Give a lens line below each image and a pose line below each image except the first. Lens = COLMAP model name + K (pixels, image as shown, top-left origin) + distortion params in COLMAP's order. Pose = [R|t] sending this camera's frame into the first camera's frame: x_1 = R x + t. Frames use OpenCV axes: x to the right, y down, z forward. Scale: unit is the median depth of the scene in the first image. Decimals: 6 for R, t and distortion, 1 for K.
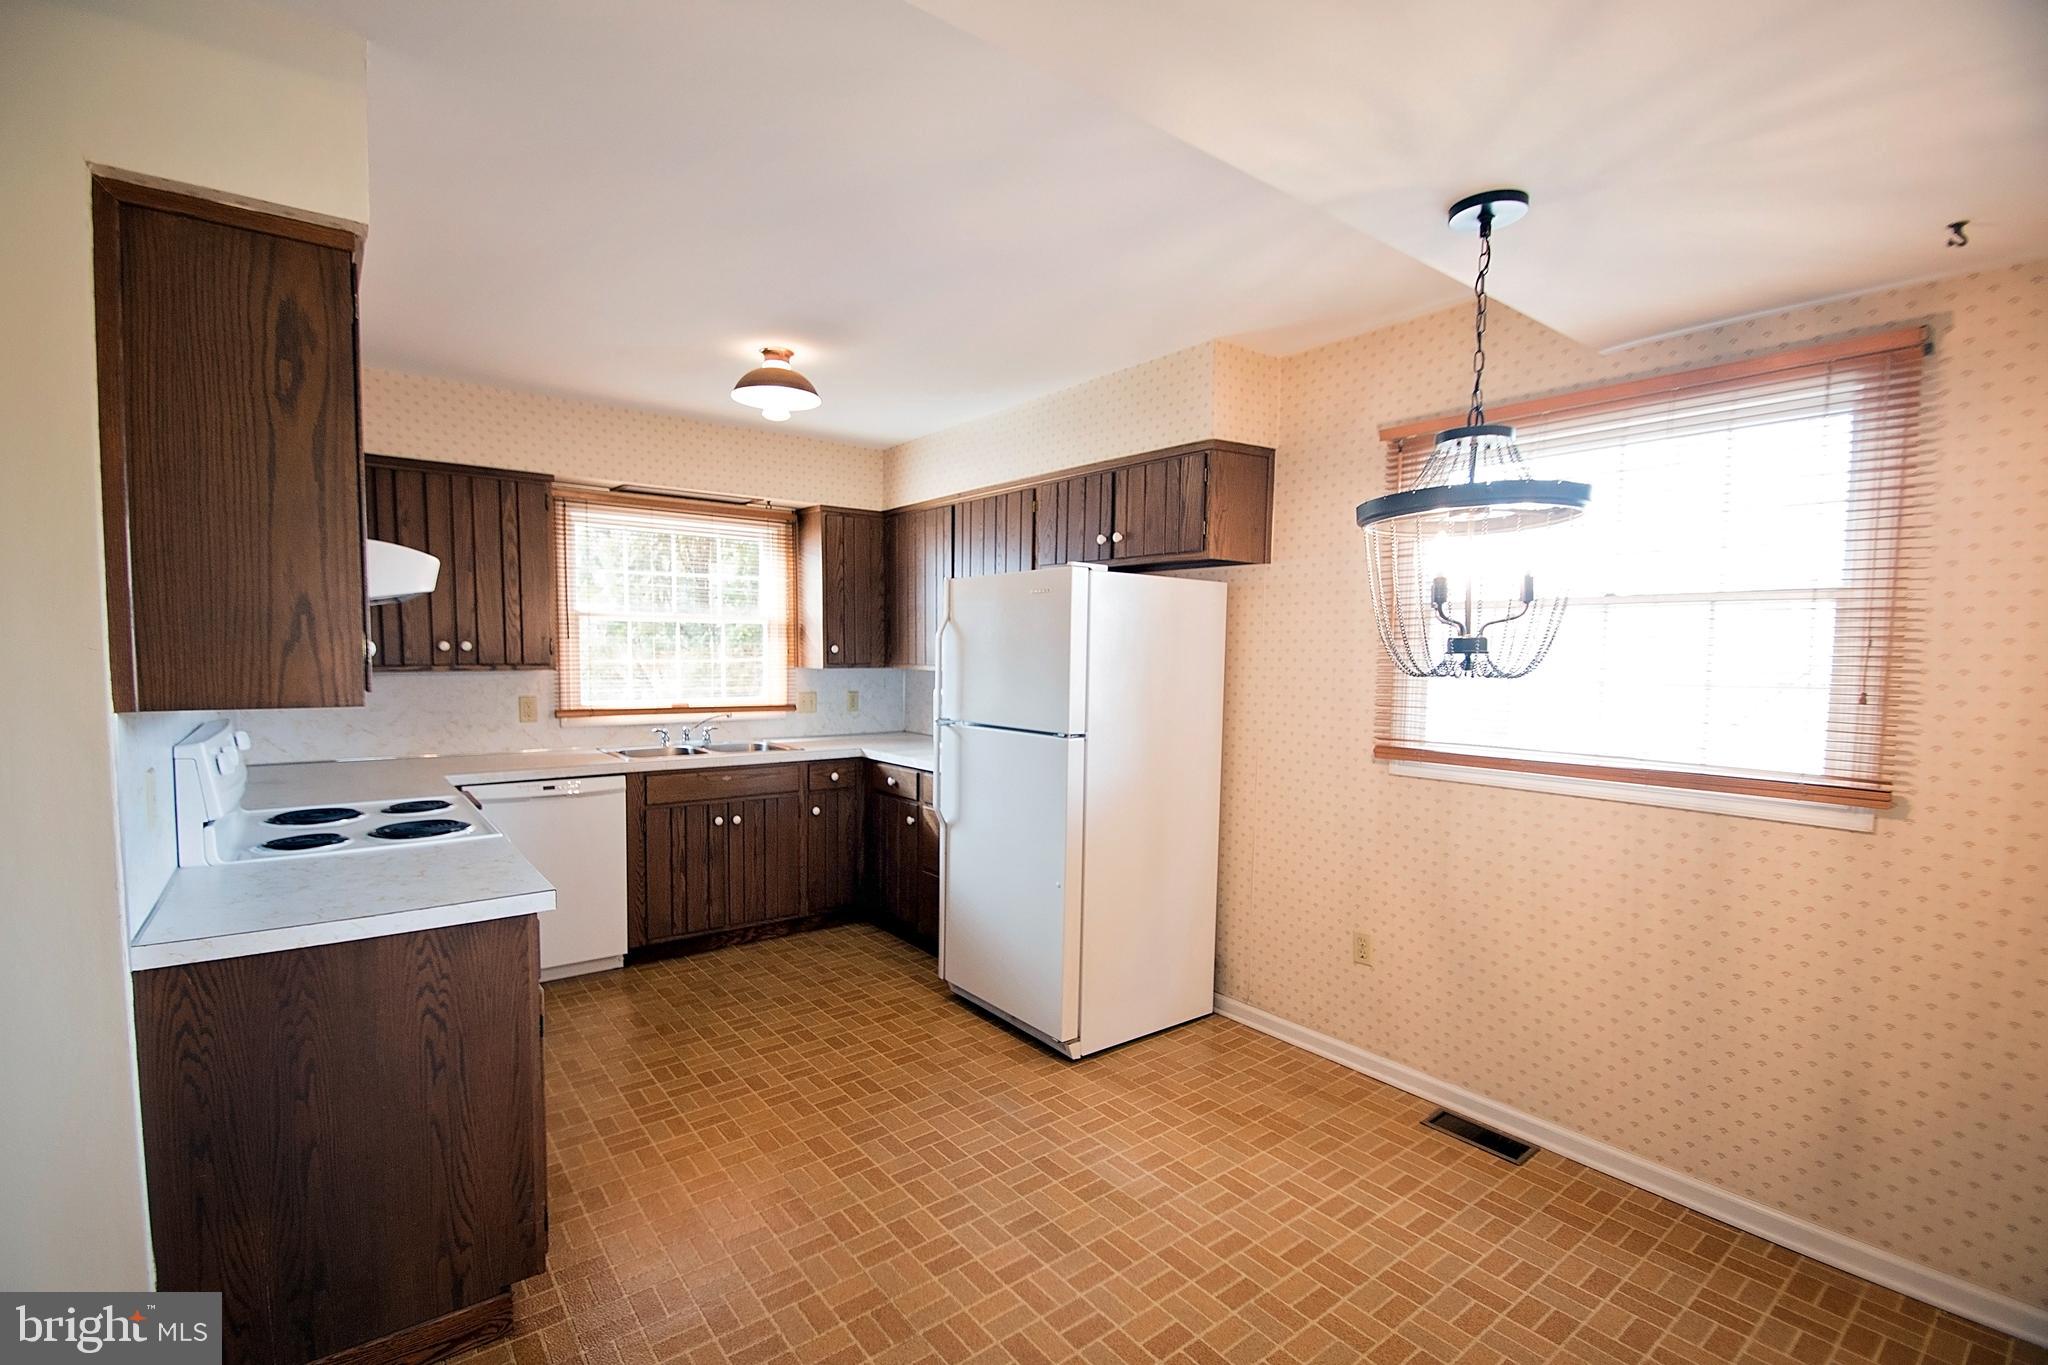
lens RADIAL K [[904.0, 0, 996.8], [0, 904.0, 718.1], [0, 0, 1]] dist [-0.021225, -0.001419]
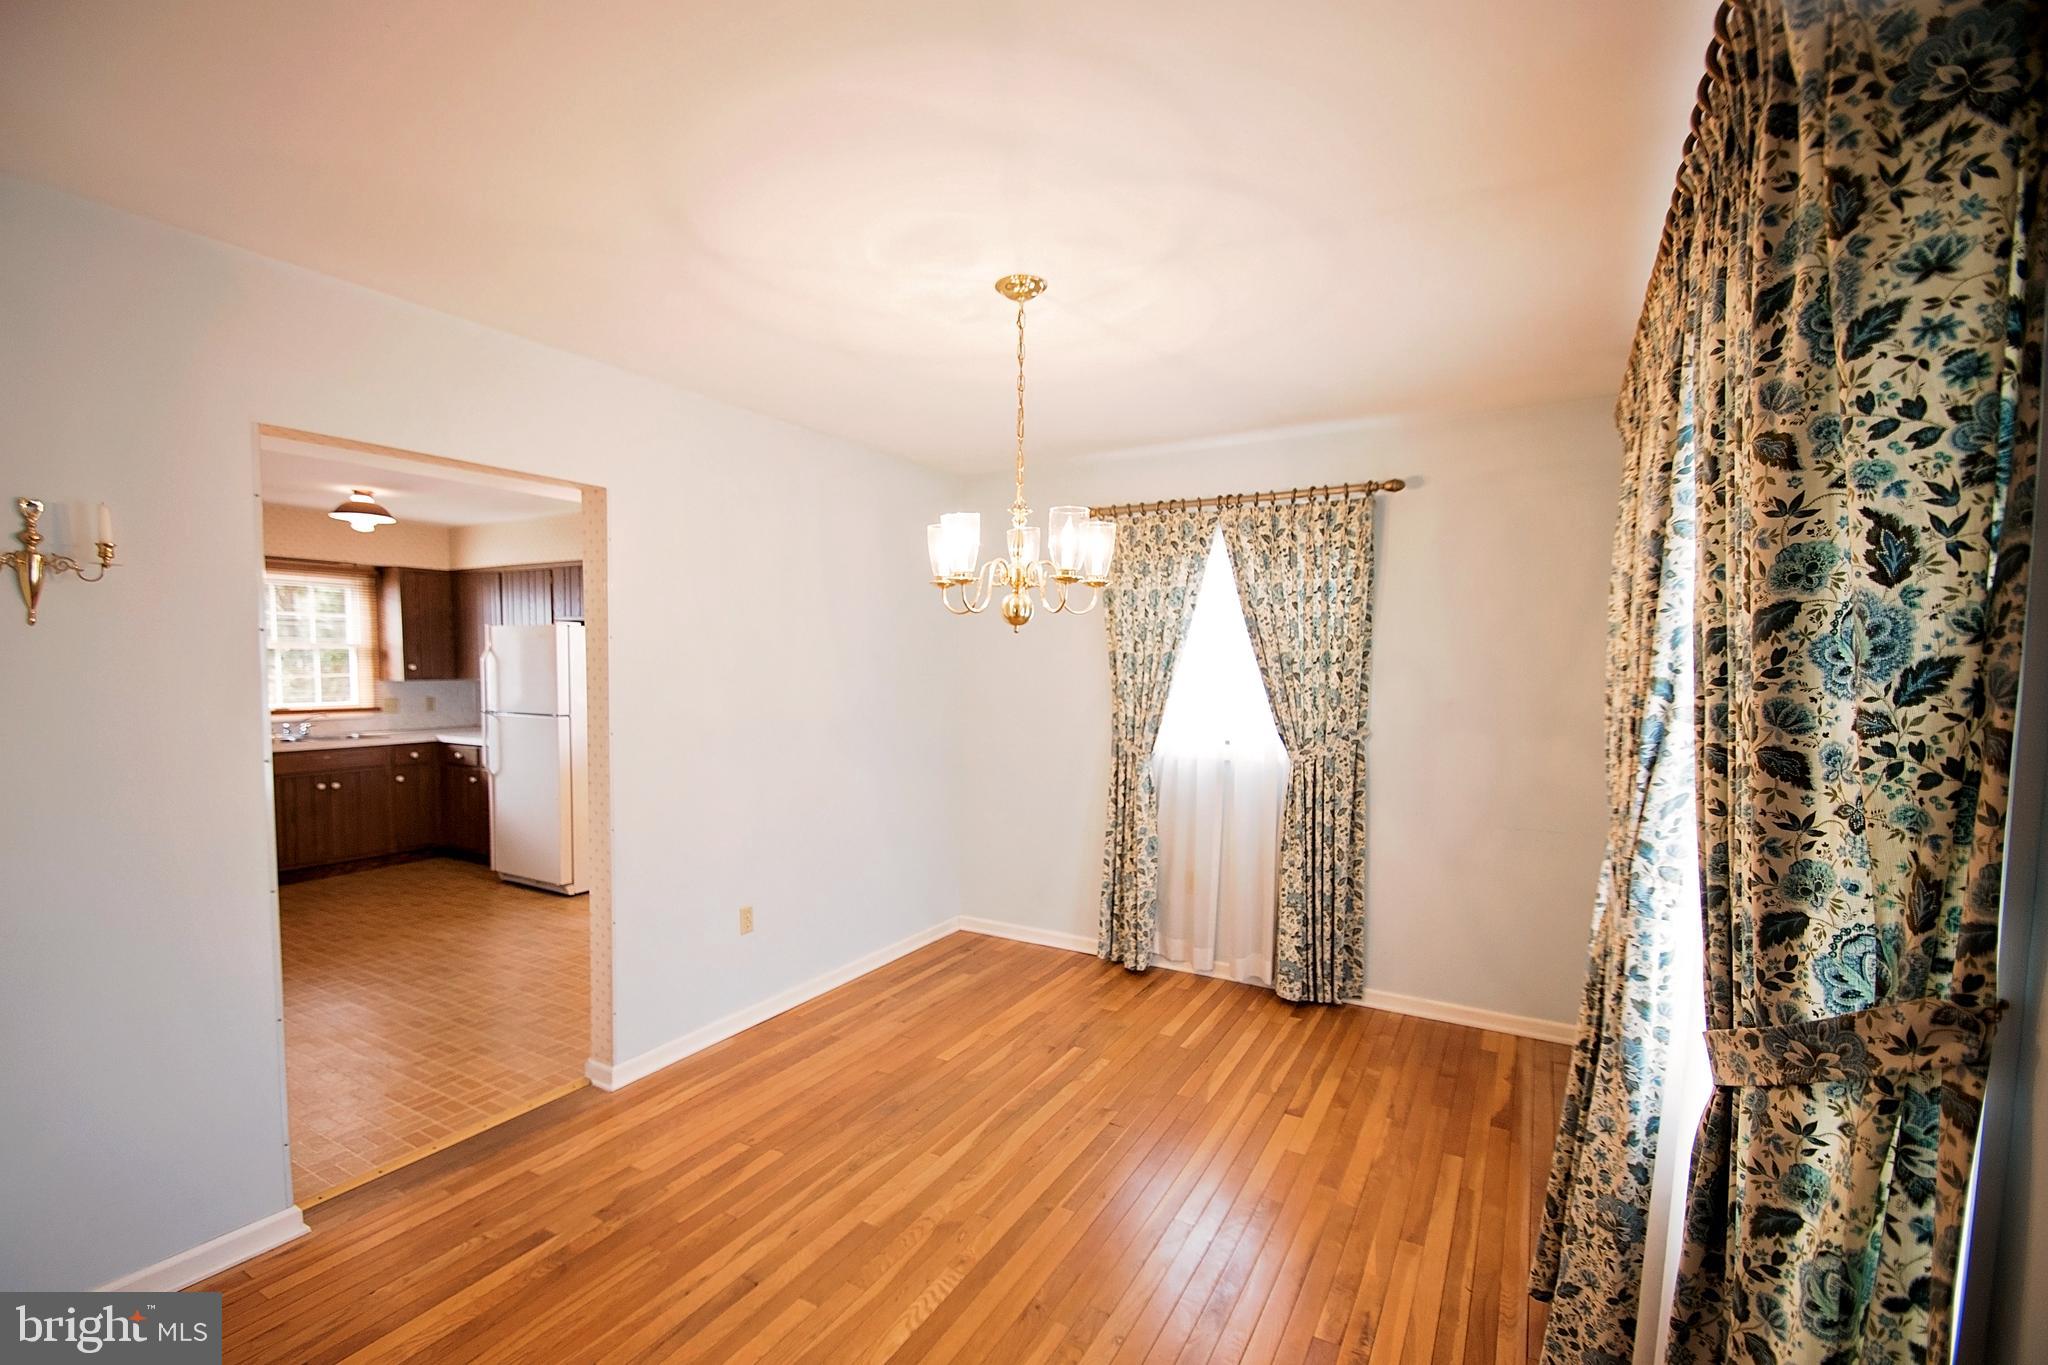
lens RADIAL K [[896.7, 0, 999.2], [0, 896.7, 718.8], [0, 0, 1]] dist [-0.000588, -0.004570]
pose [[0.924736, -0.028979, 0.379504, 0.179483], [0.031955, 0.999488, -0.001542, 0.047912], [-0.379265, 0.013553, 0.925189, -0.854044]]
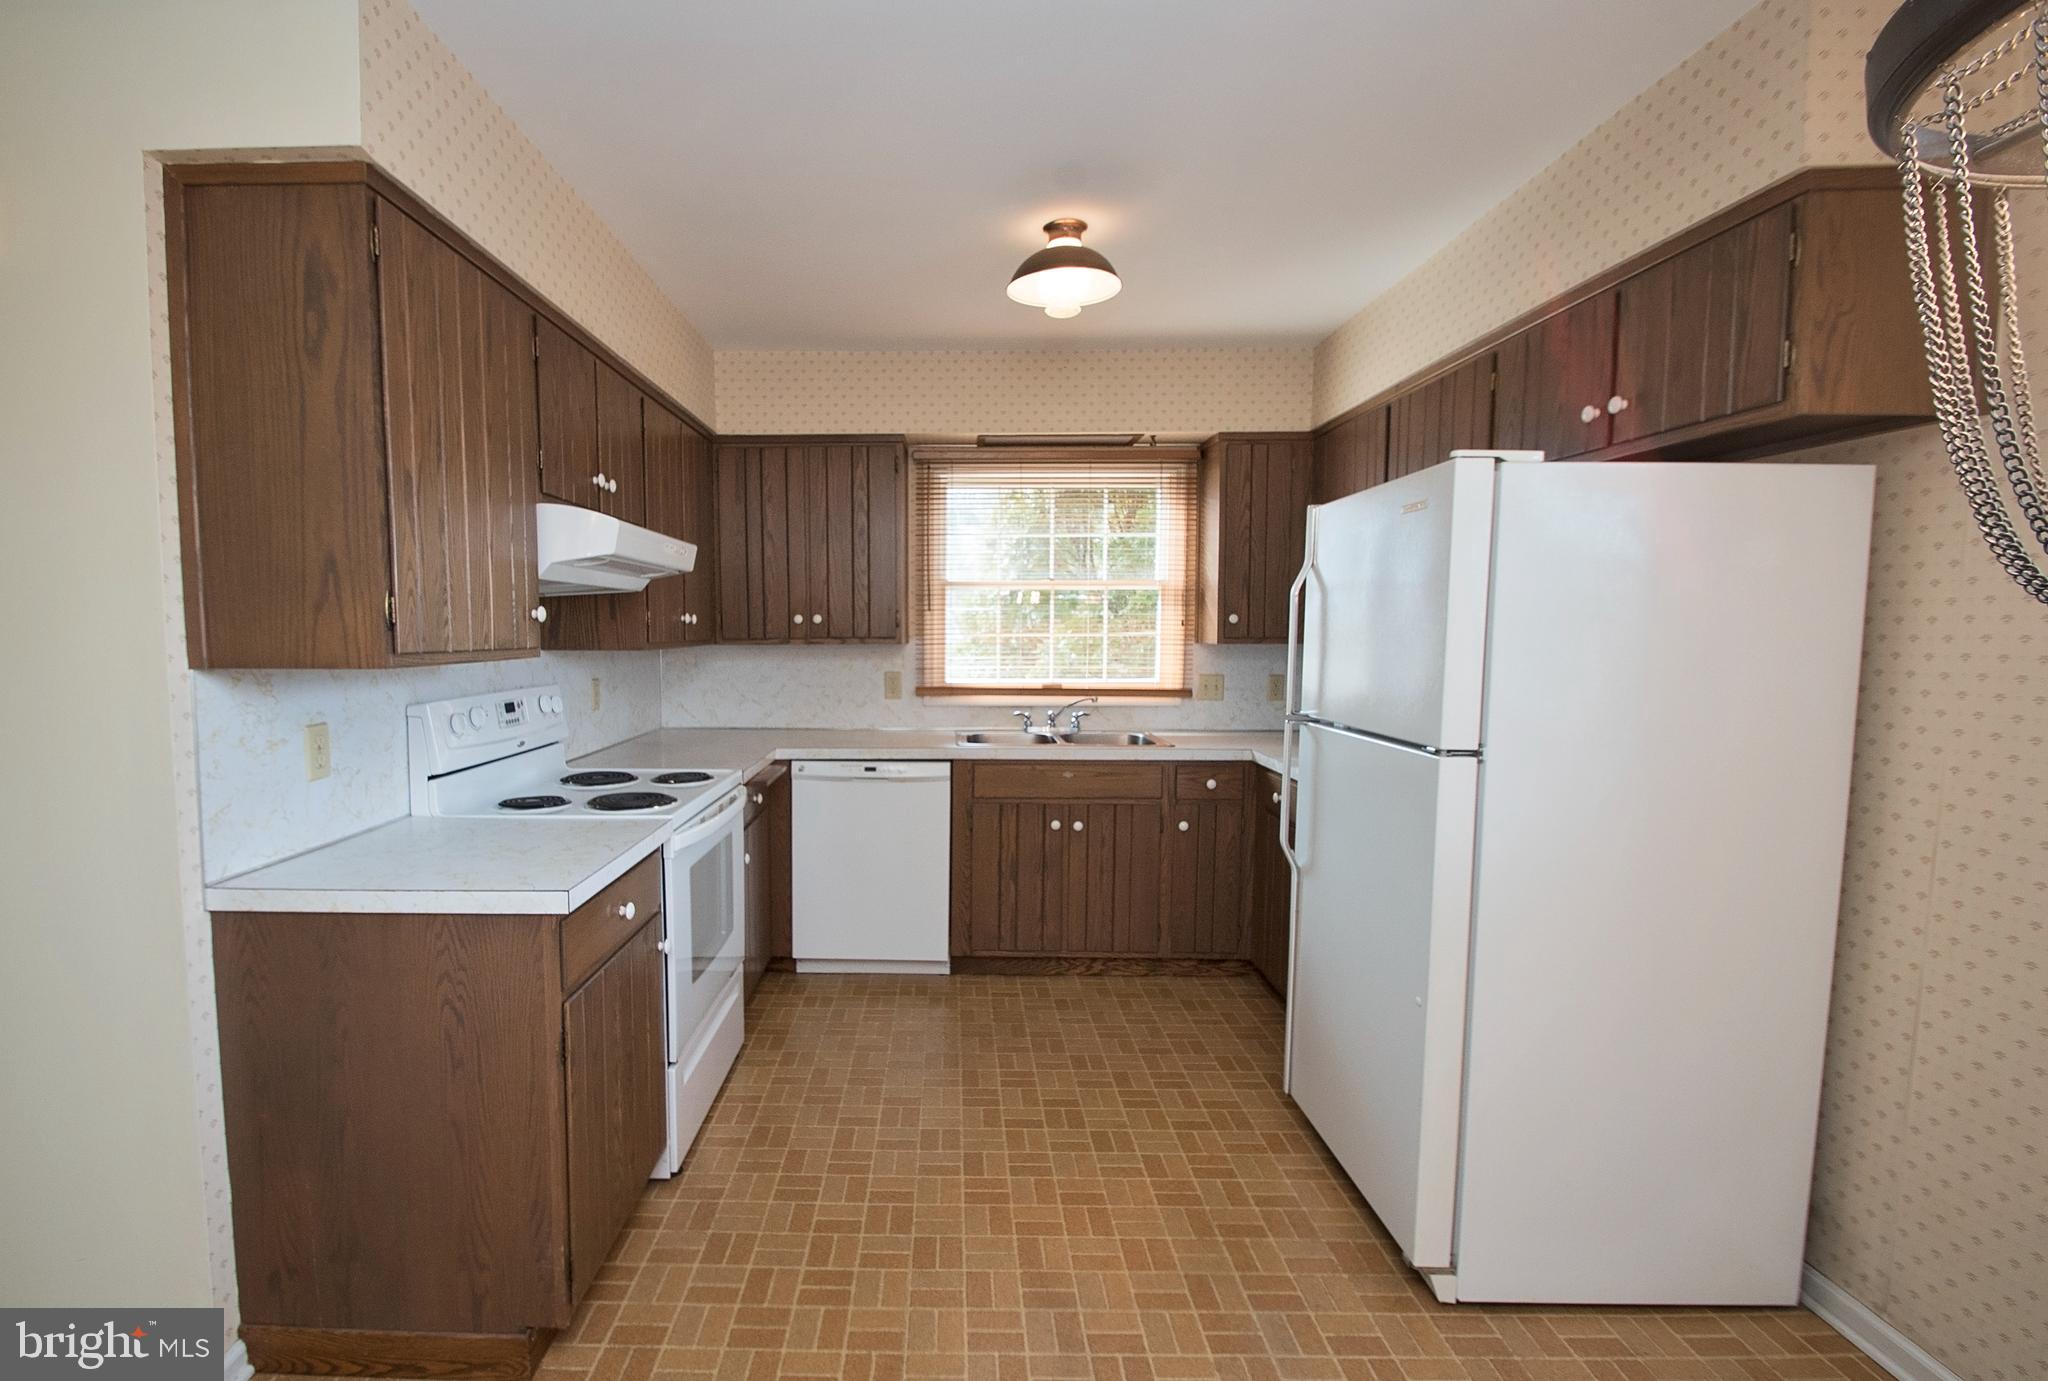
lens RADIAL K [[957.8, 0, 919.6], [0, 957.8, 711.6], [0, 0, 1]] dist [-0.010751, -0.006259]
pose [[0.778338, 0.043591, -0.626331, 0.165117], [-0.039260, 0.999014, 0.020739, -0.004893], [0.626617, 0.008448, 0.779282, 0.257965]]
